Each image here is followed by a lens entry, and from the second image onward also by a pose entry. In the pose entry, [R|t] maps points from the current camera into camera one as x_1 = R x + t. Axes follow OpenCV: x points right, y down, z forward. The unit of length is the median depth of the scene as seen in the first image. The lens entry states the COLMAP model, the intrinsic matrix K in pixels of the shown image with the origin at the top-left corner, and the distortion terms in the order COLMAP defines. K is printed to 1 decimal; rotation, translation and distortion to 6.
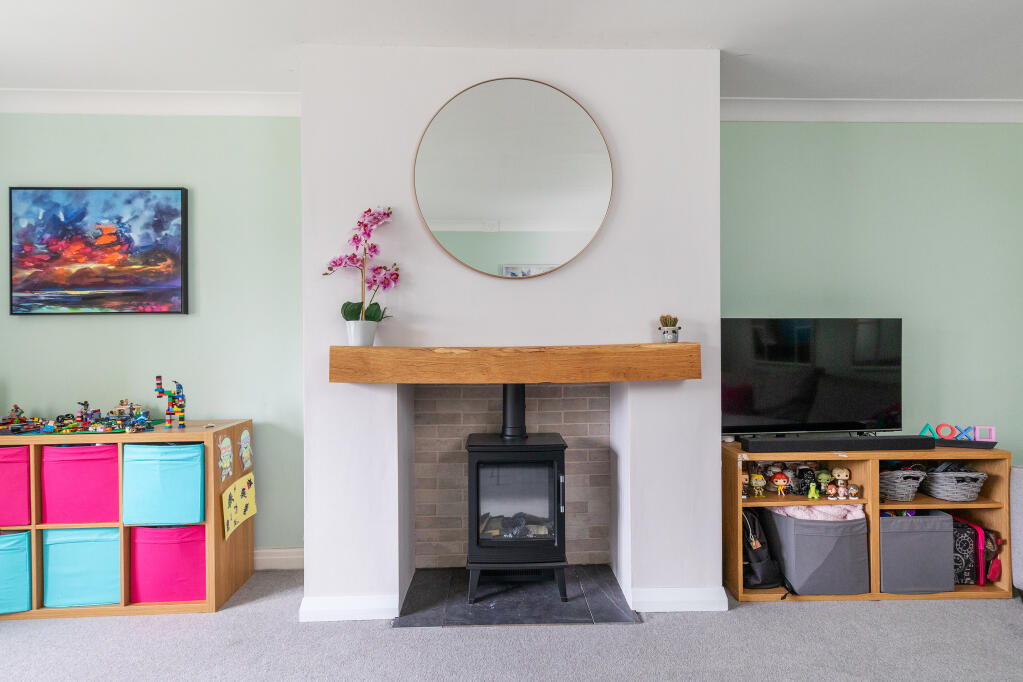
lens RADIAL K [[541.8, 0, 515.5], [0, 541.8, 344.3], [0, 0, 1]] dist [-0.001284, 0.002835]
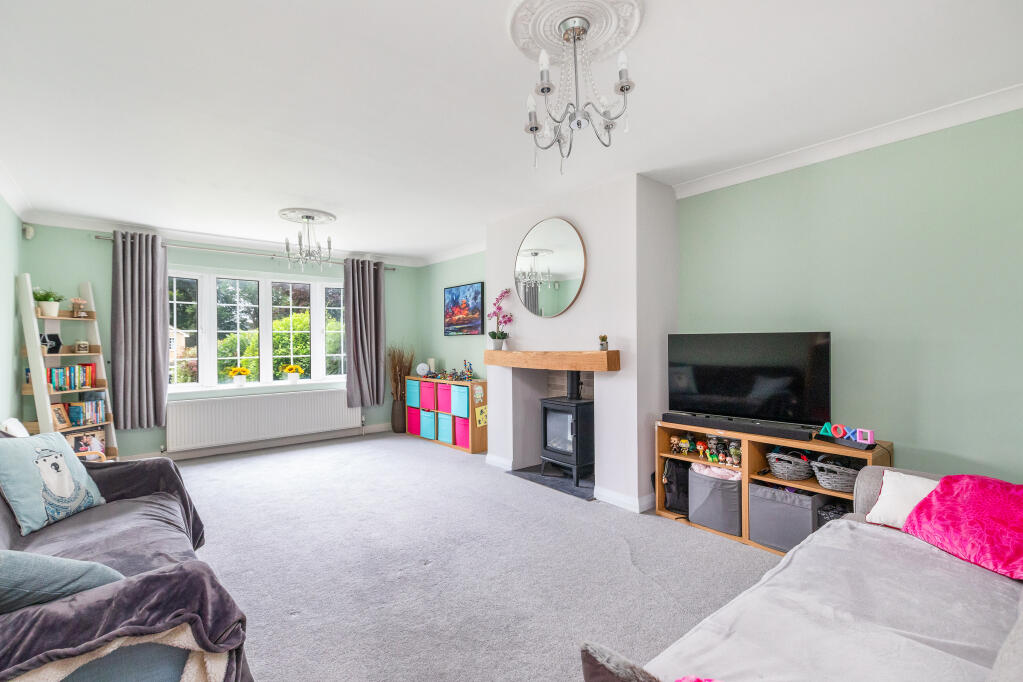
lens RADIAL K [[464.9, 0, 514.5], [0, 464.9, 341.0], [0, 0, 1]] dist [0.009223, -0.000565]
pose [[0.613018, 0.000546, -0.790069, 1.194263], [0.003264, 0.999989, 0.003224, -0.036084], [0.790062, -0.004556, 0.613009, -0.156406]]
